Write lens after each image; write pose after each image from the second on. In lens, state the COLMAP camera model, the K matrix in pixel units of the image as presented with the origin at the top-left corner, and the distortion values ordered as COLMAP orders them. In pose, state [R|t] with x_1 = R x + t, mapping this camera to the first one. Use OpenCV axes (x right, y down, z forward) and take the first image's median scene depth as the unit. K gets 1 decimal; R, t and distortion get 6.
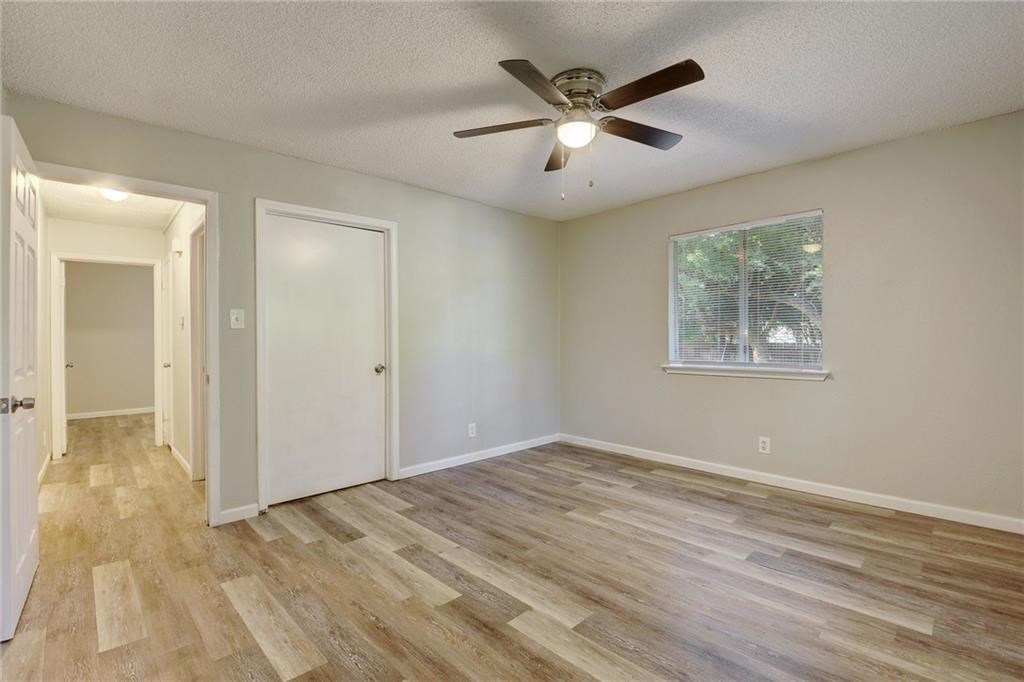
lens RADIAL K [[462.6, 0, 515.3], [0, 462.6, 344.1], [0, 0, 1]] dist [0.022907, -0.025864]
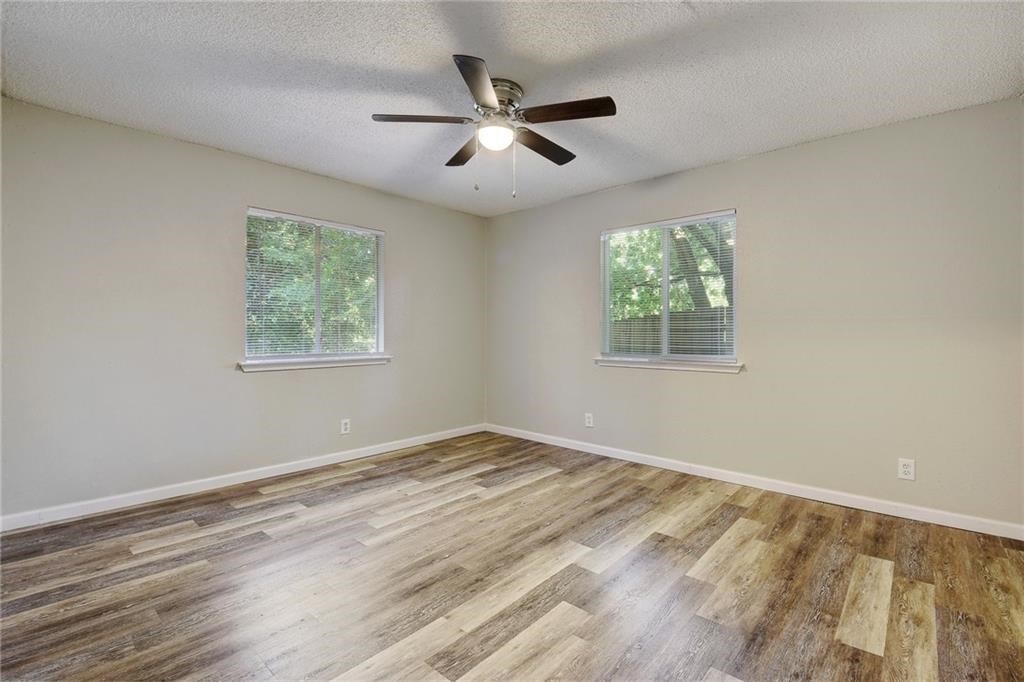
lens RADIAL K [[462.7, 0, 509.6], [0, 462.7, 337.3], [0, 0, 1]] dist [0.019867, -0.025203]
pose [[-0.067293, -0.002689, 0.997730, -0.720610], [0.008834, 0.999956, 0.003291, 0.002321], [-0.997694, 0.009036, -0.067266, 0.807433]]
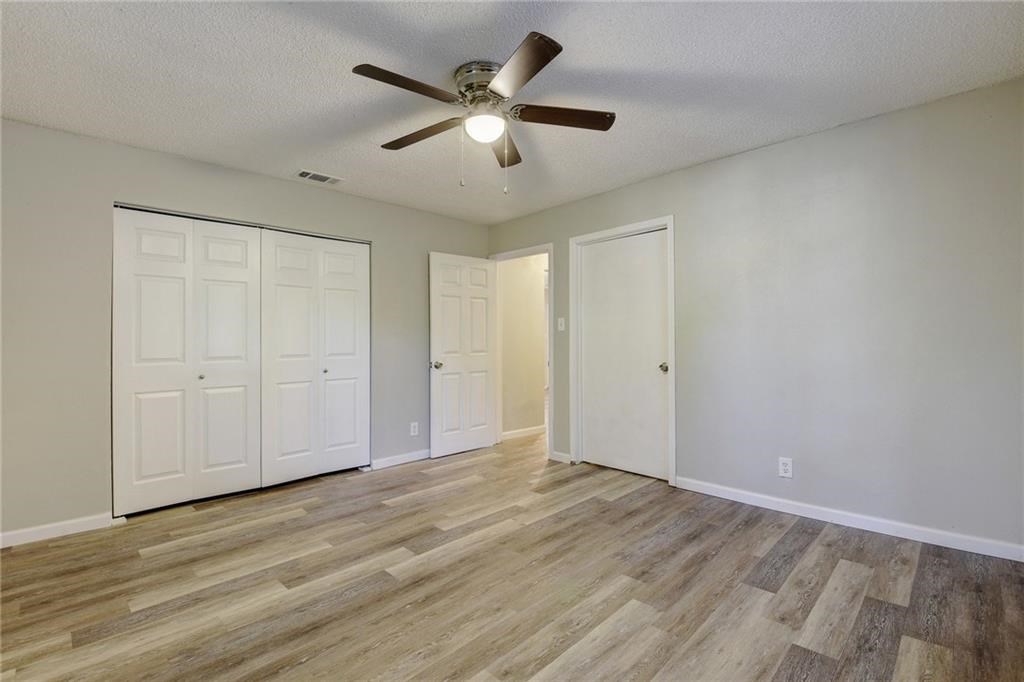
lens RADIAL K [[462.7, 0, 509.6], [0, 462.7, 337.3], [0, 0, 1]] dist [0.019867, -0.025203]
pose [[0.008227, 0.002694, -0.999963, 0.854717], [0.002359, 0.999994, 0.002713, -0.018068], [0.999963, -0.002381, 0.008221, 0.816227]]
